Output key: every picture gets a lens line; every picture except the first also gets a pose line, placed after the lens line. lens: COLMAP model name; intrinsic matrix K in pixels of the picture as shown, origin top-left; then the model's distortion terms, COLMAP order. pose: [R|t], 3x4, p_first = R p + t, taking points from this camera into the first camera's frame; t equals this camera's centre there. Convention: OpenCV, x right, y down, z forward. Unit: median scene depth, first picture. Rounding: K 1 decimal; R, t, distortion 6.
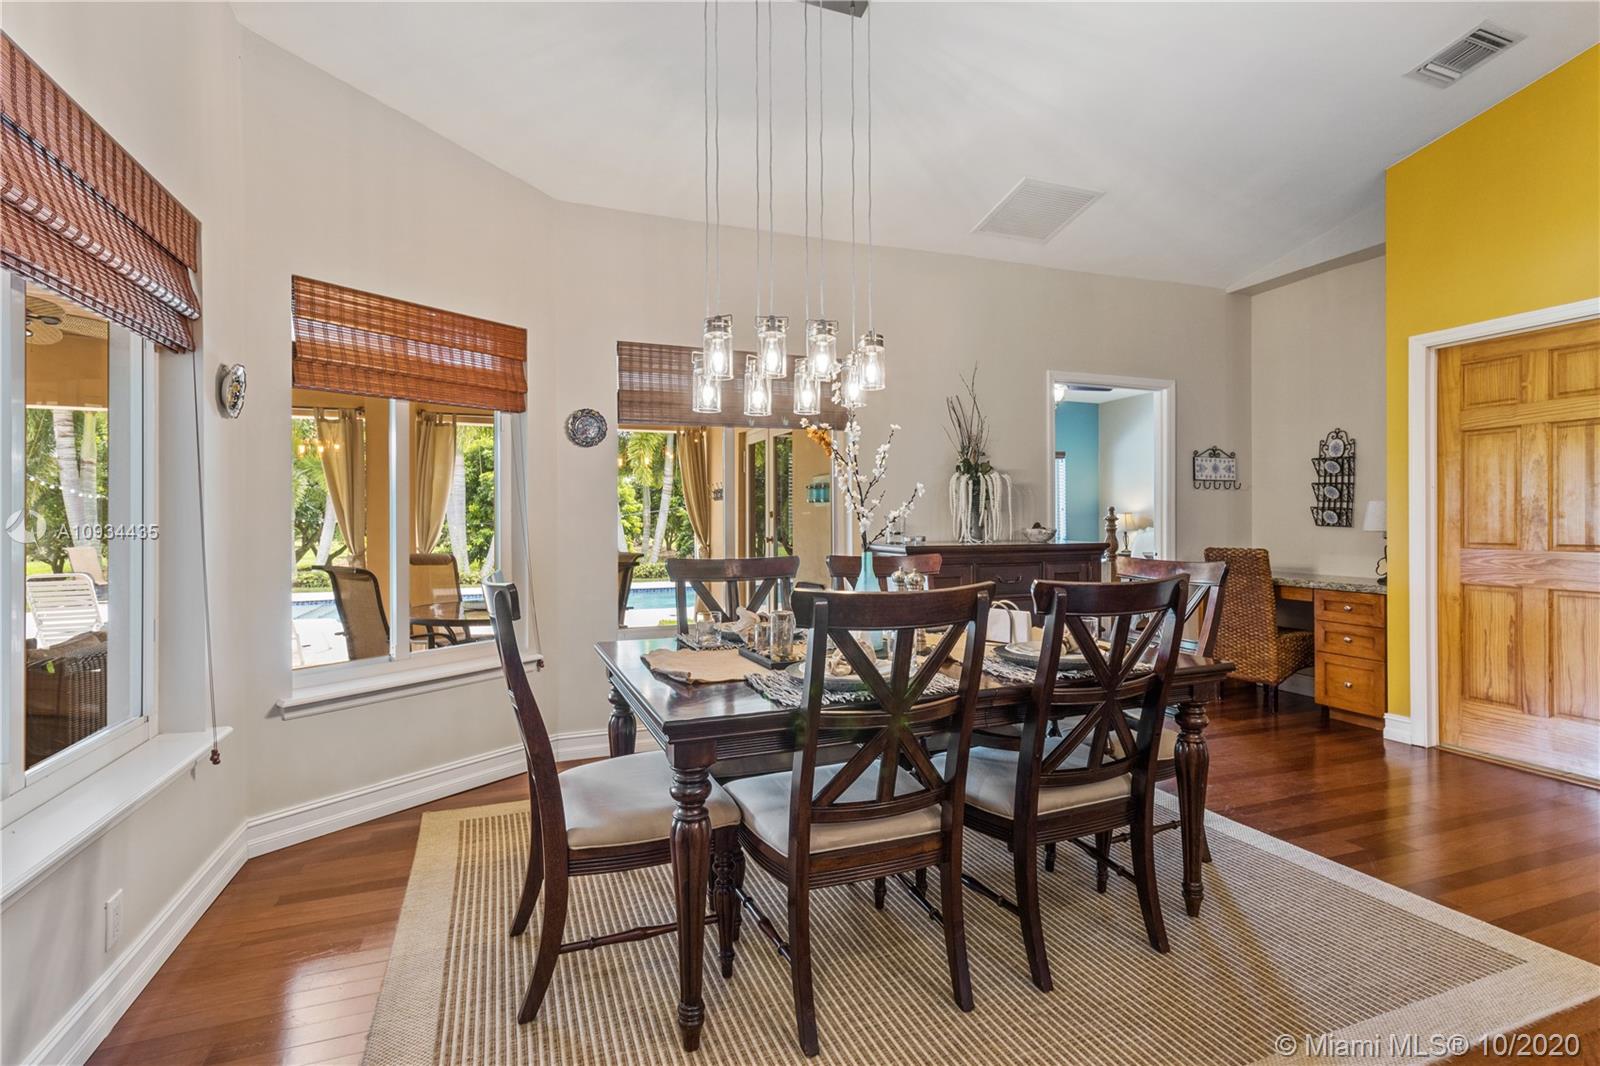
lens RADIAL K [[768.2, 0, 800.0], [0, 768.2, 533.0], [0, 0, 1]] dist [-0.001073, -0.000180]
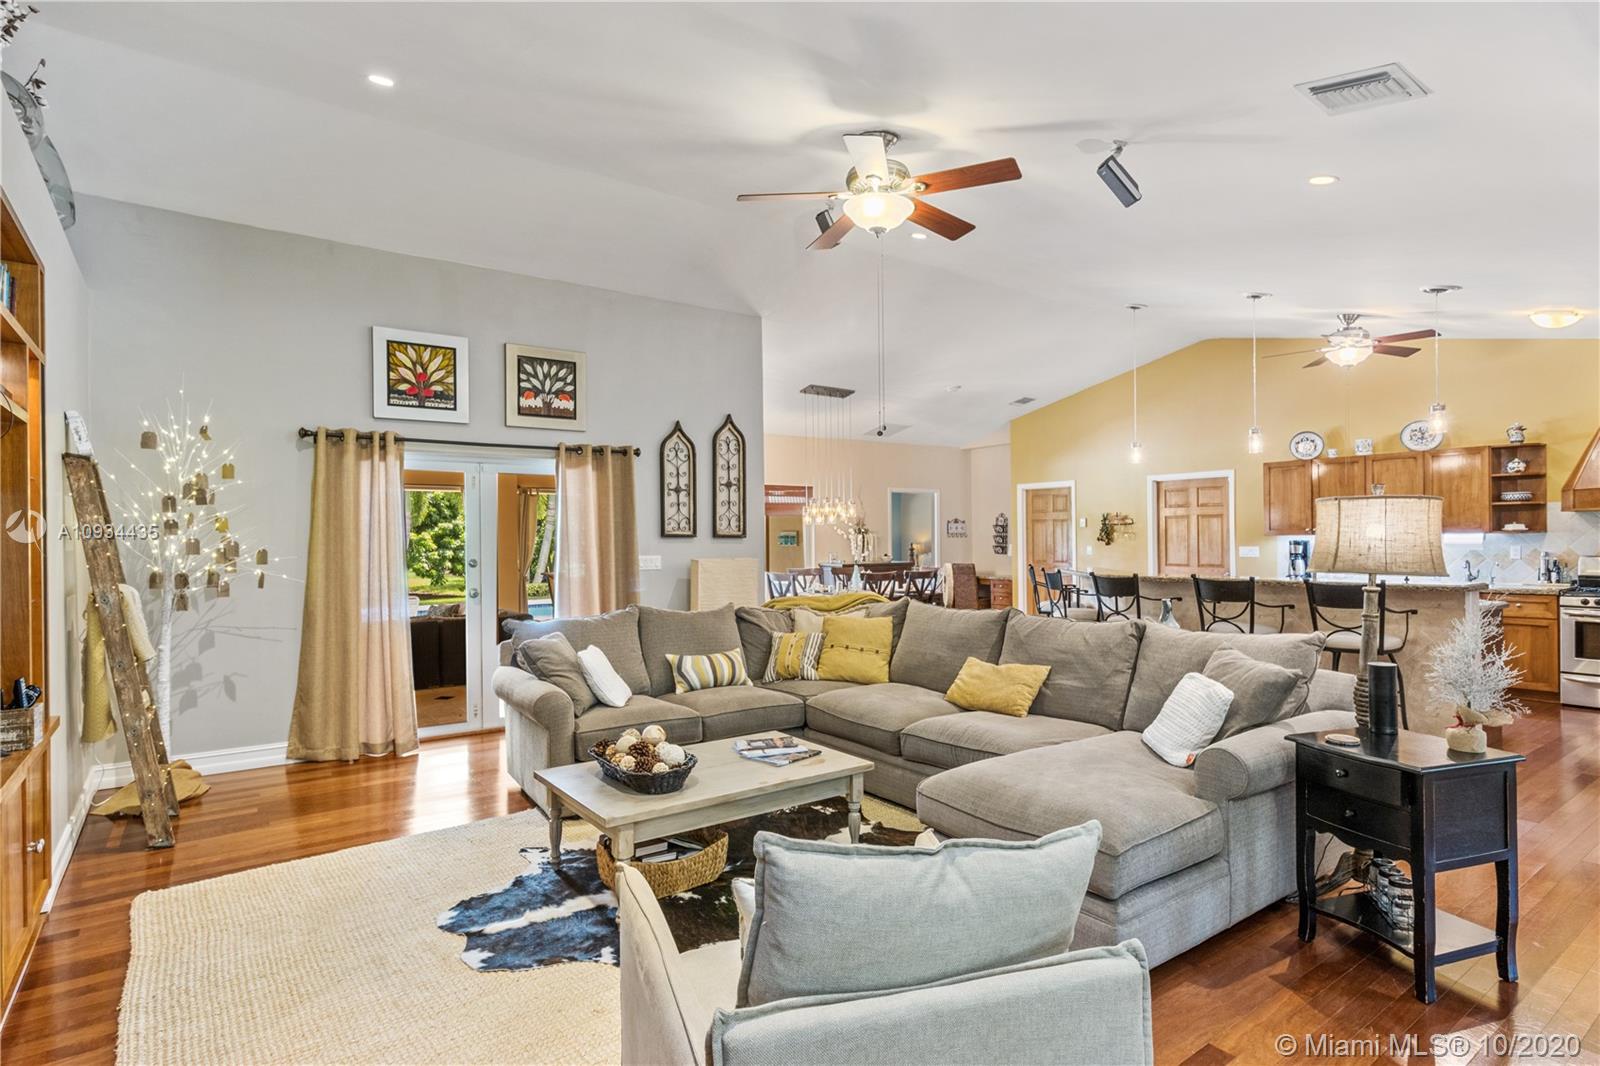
lens RADIAL K [[825.3, 0, 798.0], [0, 825.3, 543.6], [0, 0, 1]] dist [-0.001502, -0.001688]
pose [[0.964741, -0.004910, 0.263156, -0.663339], [0.007837, 0.999919, -0.010071, -0.022286], [-0.263085, 0.011778, 0.964701, -1.475581]]
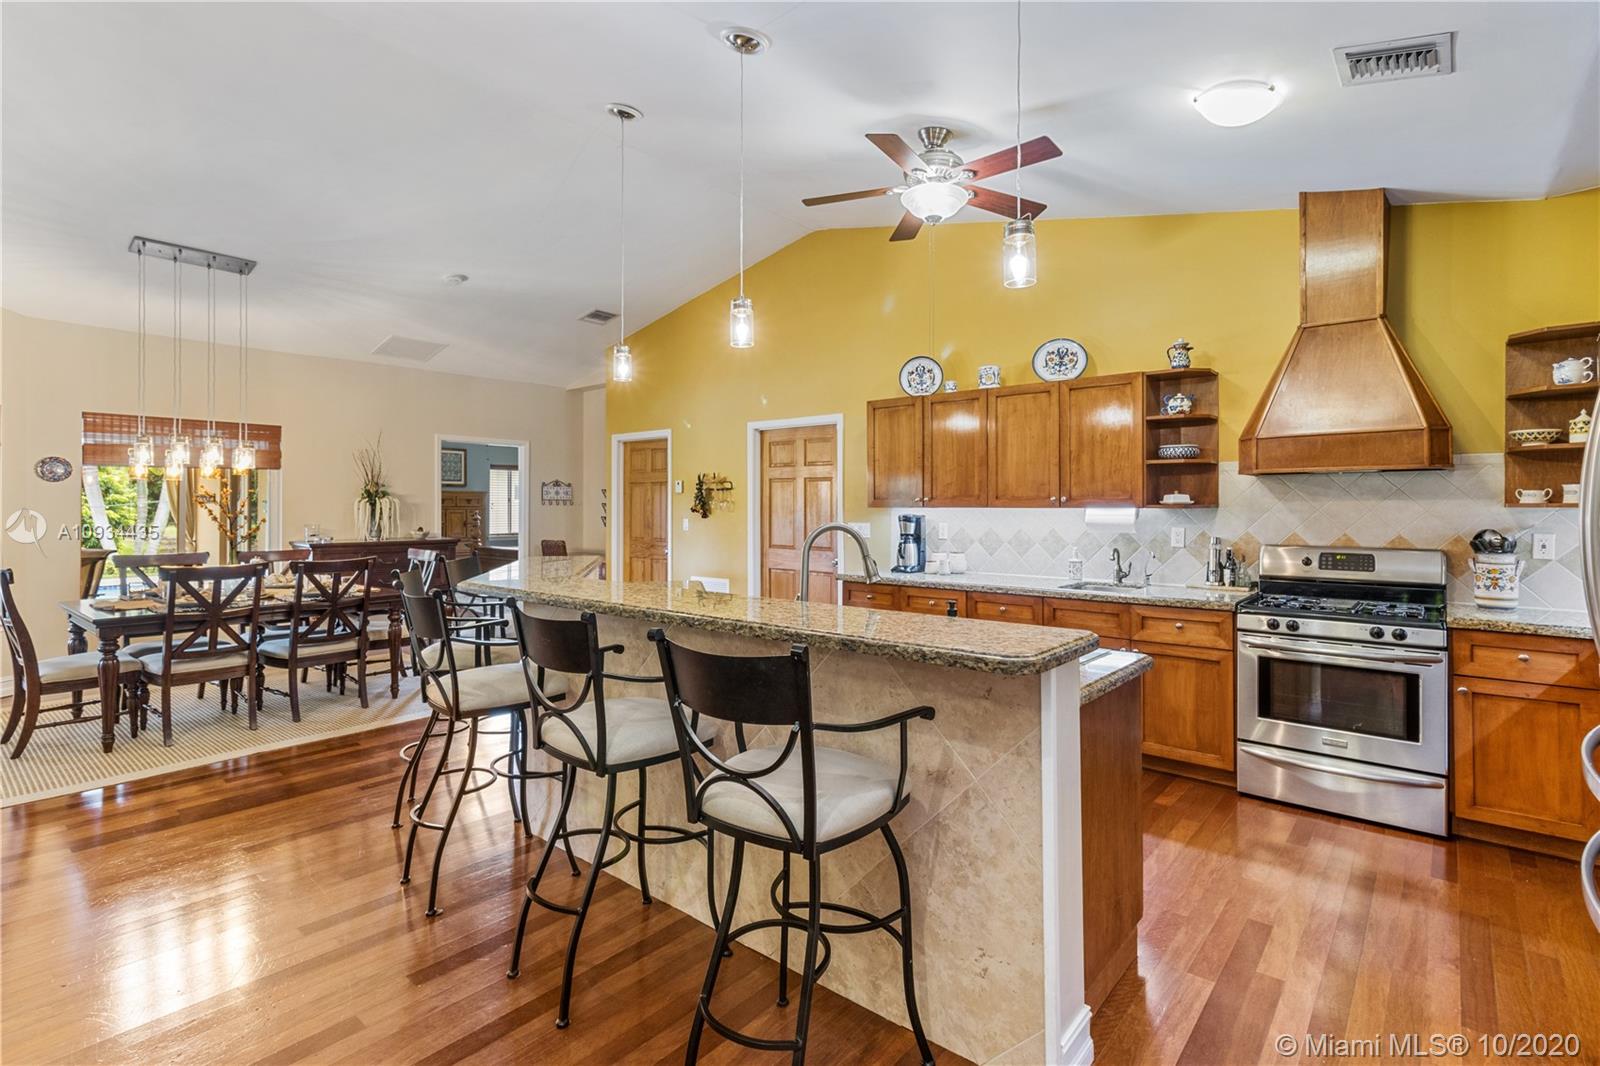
lens RADIAL K [[757.6, 0, 802.8], [0, 757.6, 506.6], [0, 0, 1]] dist [0.002840, 0.000252]
pose [[0.874067, 0.007051, 0.485754, 0.247253], [-0.000080, 0.999897, -0.014372, -0.036349], [-0.485805, 0.012523, 0.873977, -0.890976]]
